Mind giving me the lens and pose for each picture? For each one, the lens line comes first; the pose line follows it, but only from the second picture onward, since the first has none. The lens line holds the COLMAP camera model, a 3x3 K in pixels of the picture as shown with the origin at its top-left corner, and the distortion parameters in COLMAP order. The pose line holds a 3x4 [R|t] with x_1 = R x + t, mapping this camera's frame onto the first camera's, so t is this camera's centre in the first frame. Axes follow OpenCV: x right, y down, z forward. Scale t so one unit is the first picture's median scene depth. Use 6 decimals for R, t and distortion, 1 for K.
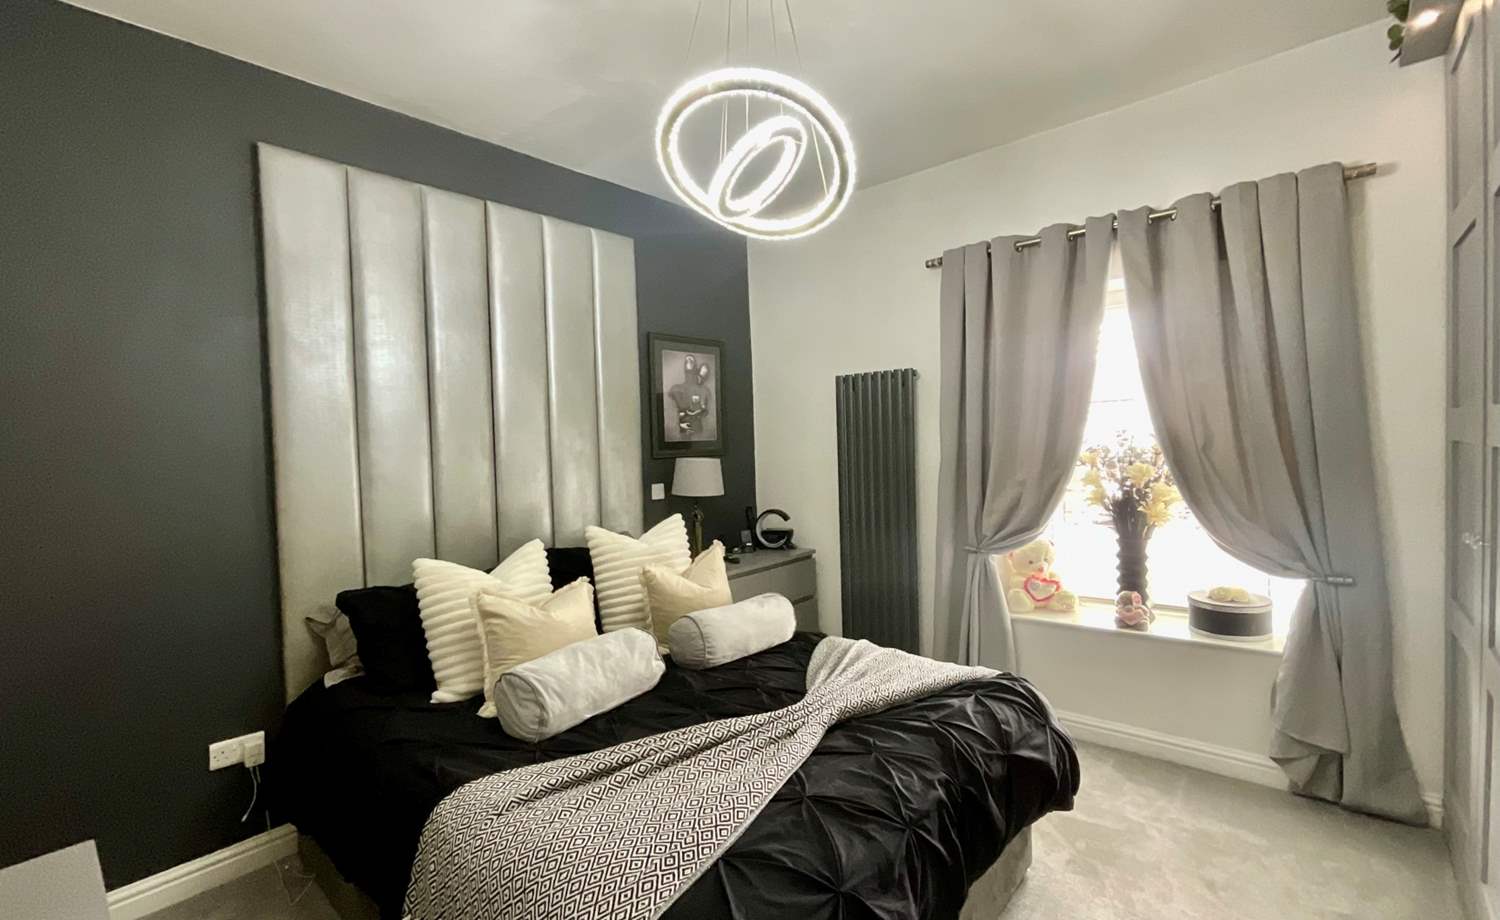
lens RADIAL K [[623.5, 0, 762.1], [0, 623.5, 461.0], [0, 0, 1]] dist [-0.000085, -0.000095]
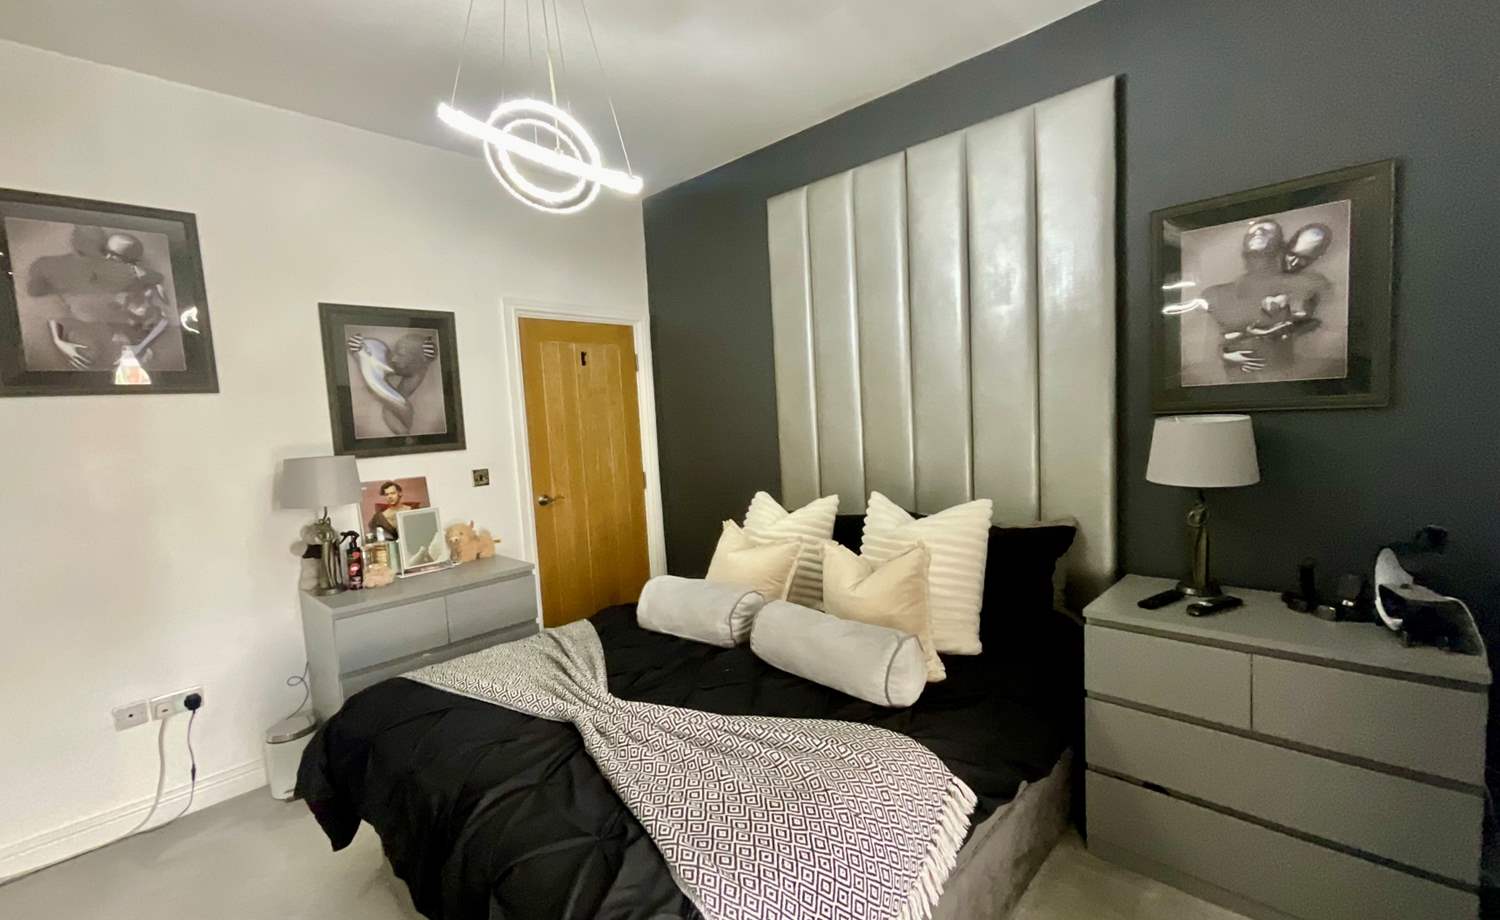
lens RADIAL K [[637.1, 0, 750.0], [0, 637.1, 458.7], [0, 0, 1]] dist [-0.001837, -0.000131]
pose [[-0.039886, 0.129988, -0.990713, 0.452047], [0.029585, 0.991221, 0.128864, -0.049943], [0.998766, -0.024170, -0.043382, 0.565413]]
